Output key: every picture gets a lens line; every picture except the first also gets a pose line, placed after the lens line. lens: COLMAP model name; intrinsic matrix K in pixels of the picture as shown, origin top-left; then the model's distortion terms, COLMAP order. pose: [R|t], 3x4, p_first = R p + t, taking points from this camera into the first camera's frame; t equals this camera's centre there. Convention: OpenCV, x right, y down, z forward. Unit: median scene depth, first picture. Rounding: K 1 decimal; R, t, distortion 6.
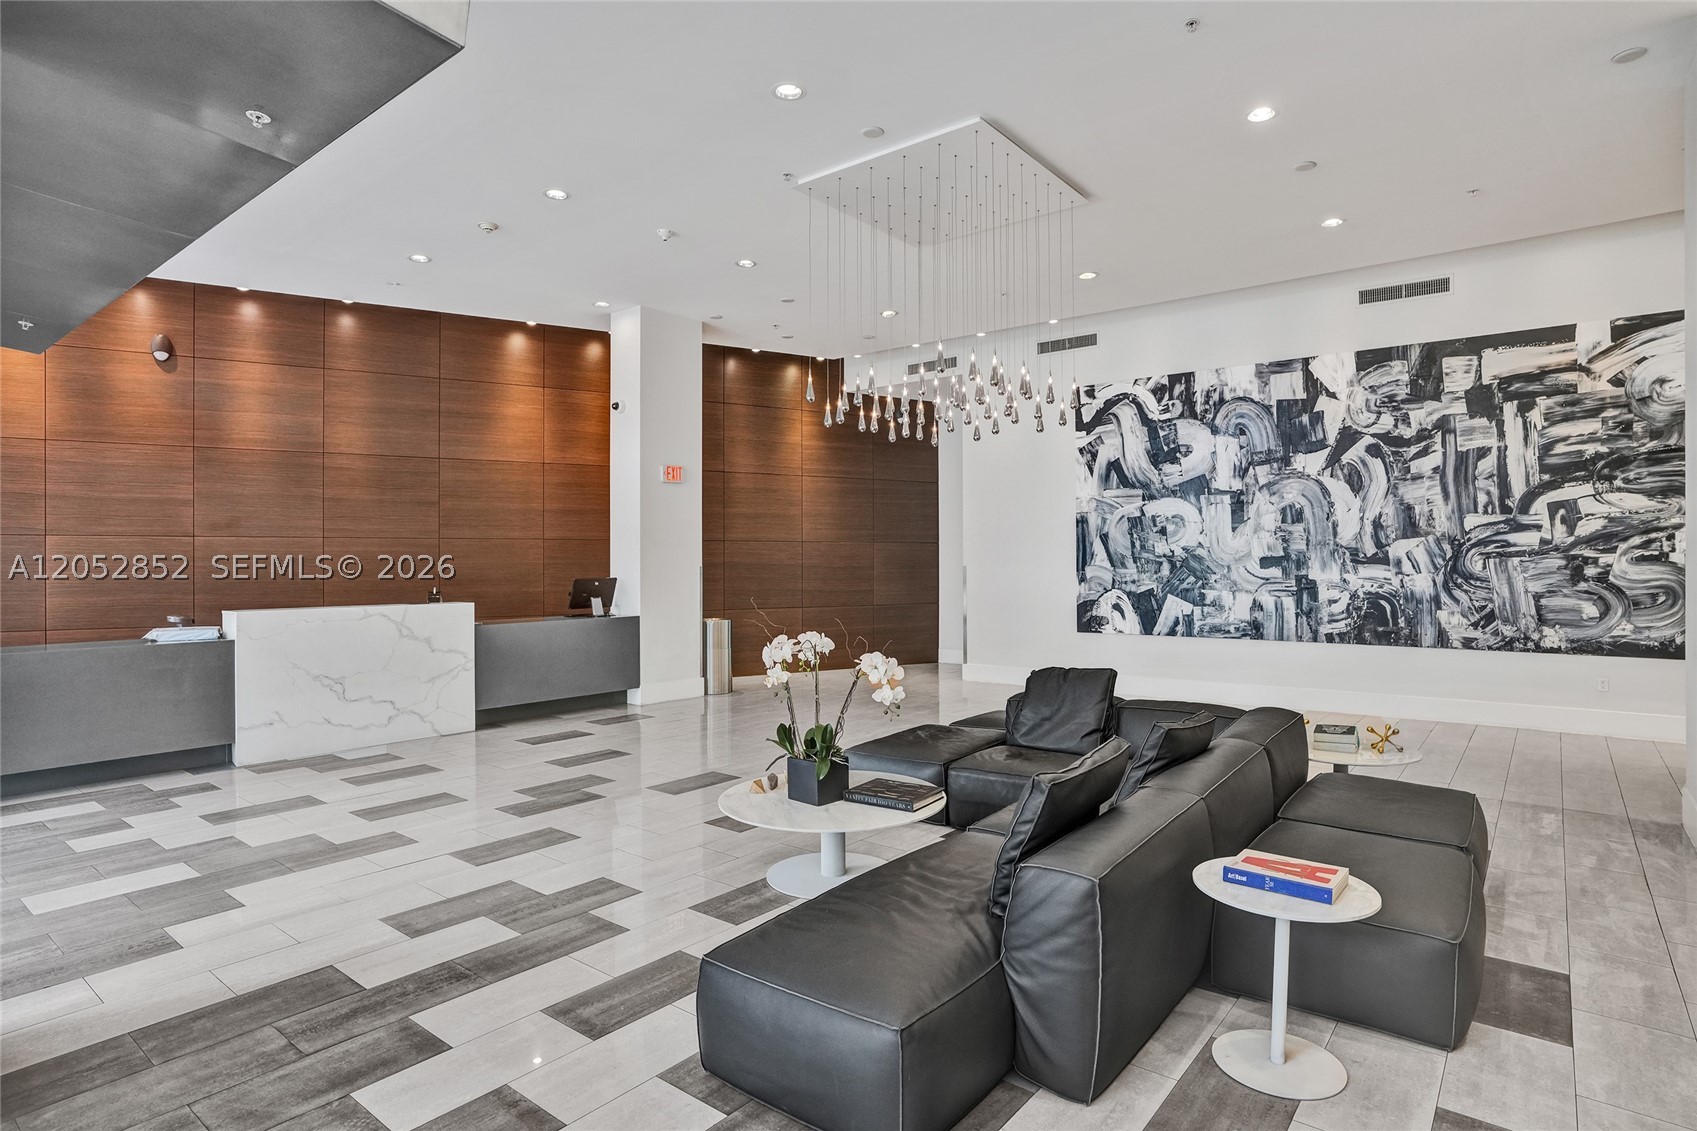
lens RADIAL K [[882.1, 0, 851.3], [0, 882.1, 560.0], [0, 0, 1]] dist [-0.040895, -0.002157]
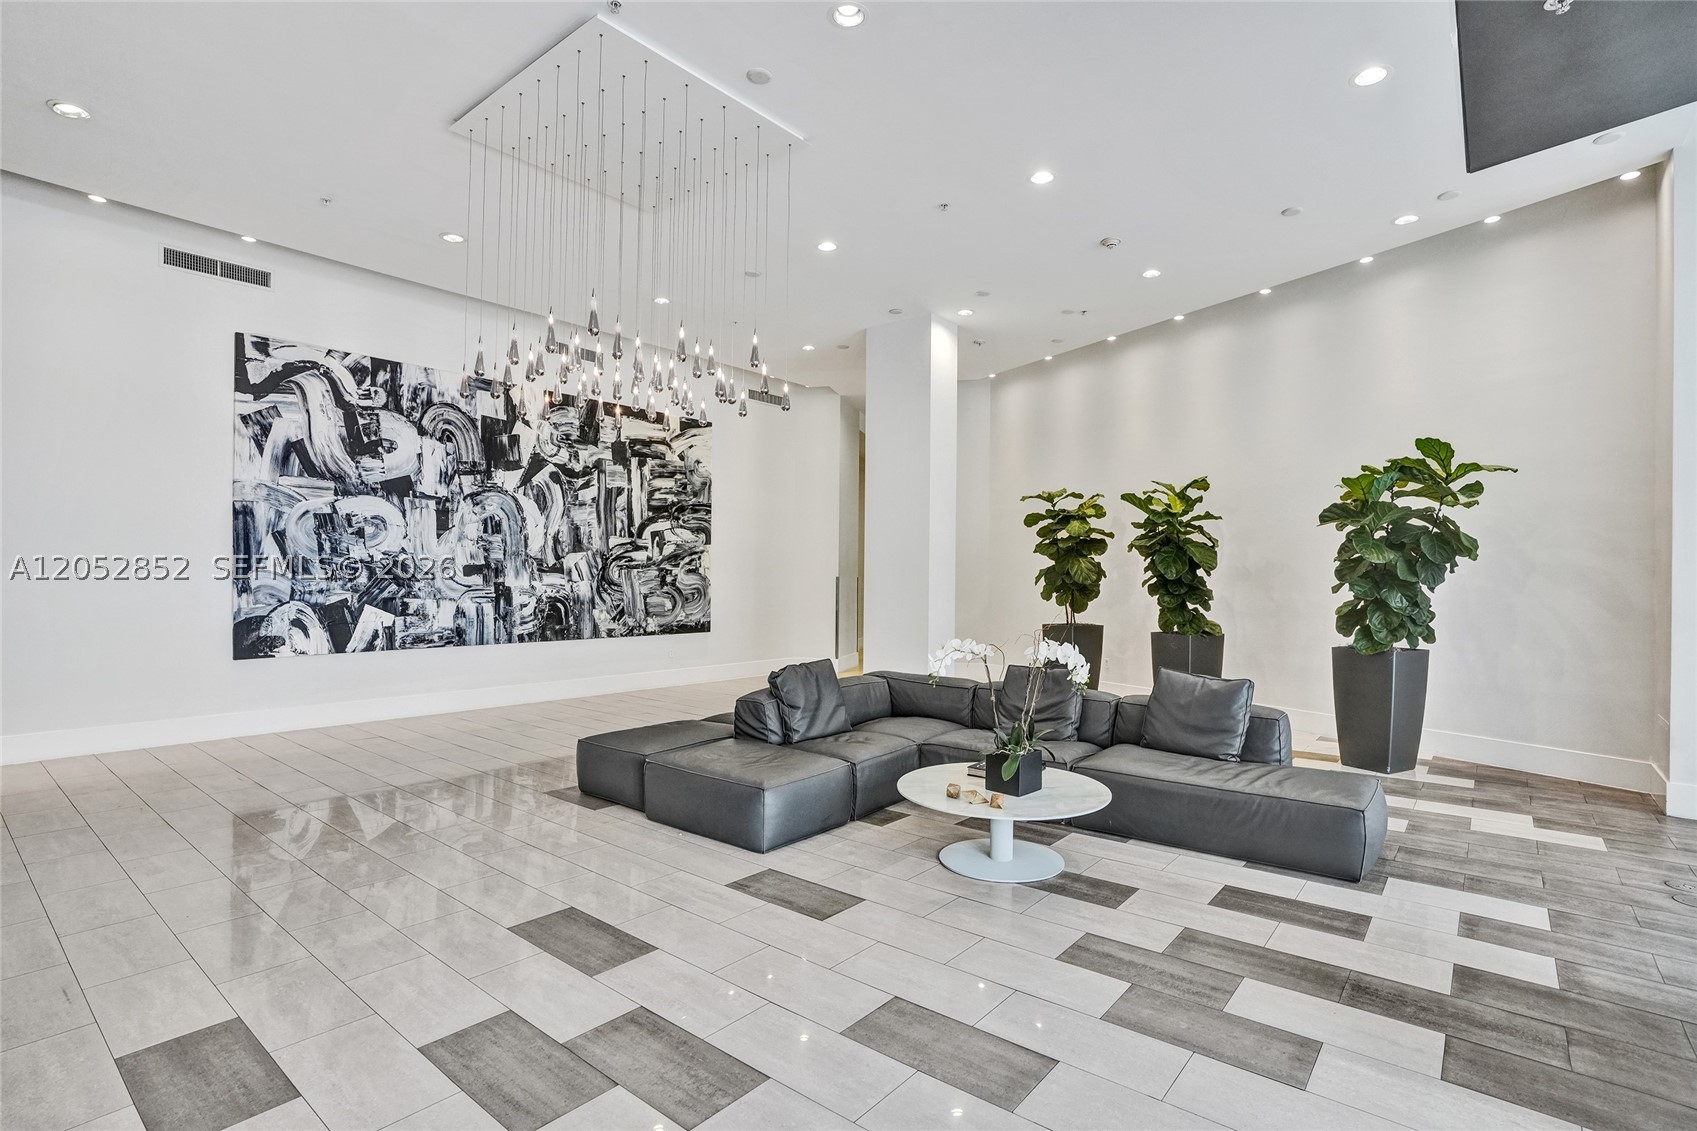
lens RADIAL K [[819.7, 0, 839.9], [0, 819.7, 571.8], [0, 0, 1]] dist [-0.042781, 0.006801]
pose [[0.023415, 0.009091, 0.999685, -0.539606], [-0.011399, 0.999896, -0.008826, 0.009198], [-0.999661, -0.011189, 0.023516, 0.618607]]
